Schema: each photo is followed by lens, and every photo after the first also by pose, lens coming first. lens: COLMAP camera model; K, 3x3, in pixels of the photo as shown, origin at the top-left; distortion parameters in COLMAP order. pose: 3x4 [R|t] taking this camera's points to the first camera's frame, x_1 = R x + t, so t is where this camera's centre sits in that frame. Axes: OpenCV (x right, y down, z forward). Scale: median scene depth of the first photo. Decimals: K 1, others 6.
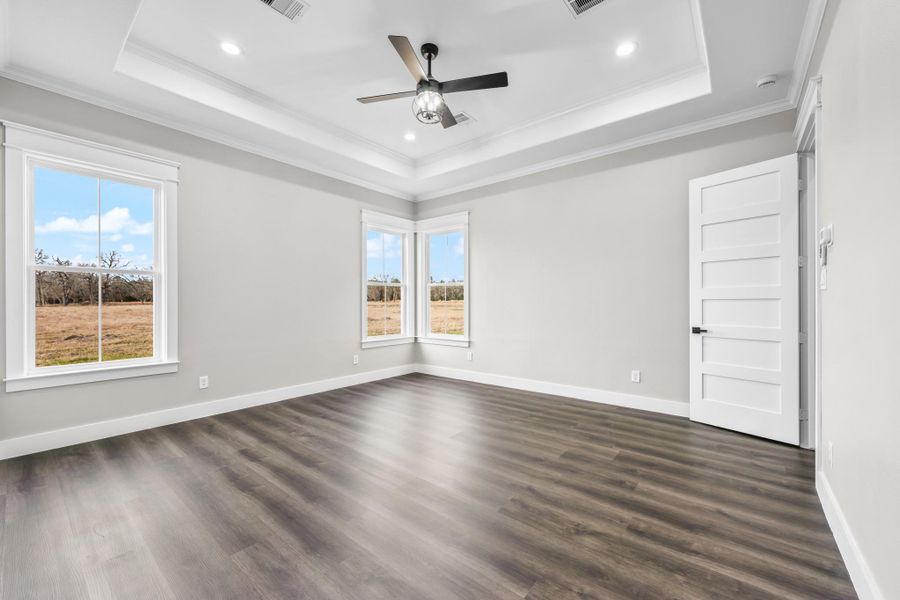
lens RADIAL K [[359.1, 0, 449.7], [0, 359.1, 302.0], [0, 0, 1]] dist [-0.002701, -0.000101]
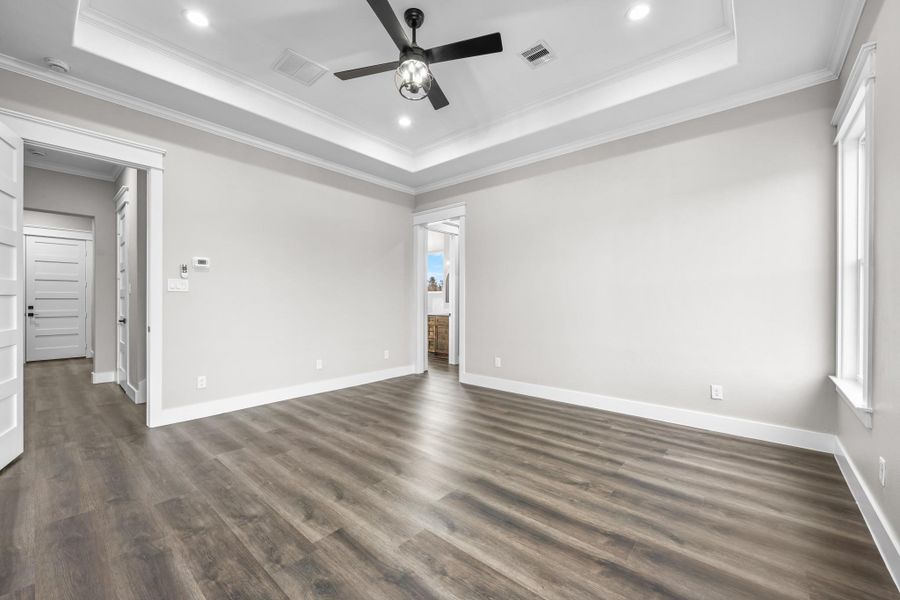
lens RADIAL K [[359.1, 0, 451.0], [0, 359.1, 299.1], [0, 0, 1]] dist [-0.002701, -0.000101]
pose [[-0.999758, -0.001713, 0.021944, -0.157188], [-0.001737, 0.999998, -0.001077, -0.000642], [-0.021942, -0.001114, -0.999759, 1.779657]]
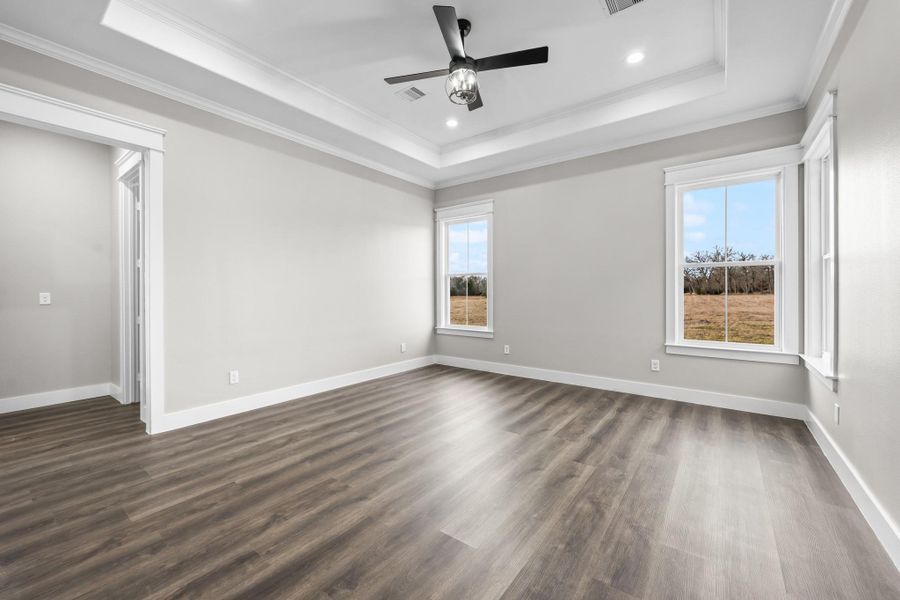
lens RADIAL K [[359.1, 0, 450.5], [0, 359.1, 295.0], [0, 0, 1]] dist [-0.002701, -0.000101]
pose [[0.037008, 0.008398, -0.999280, 0.838062], [0.001990, 0.999962, 0.008477, -0.001449], [0.999313, -0.002302, 0.036990, 0.876692]]
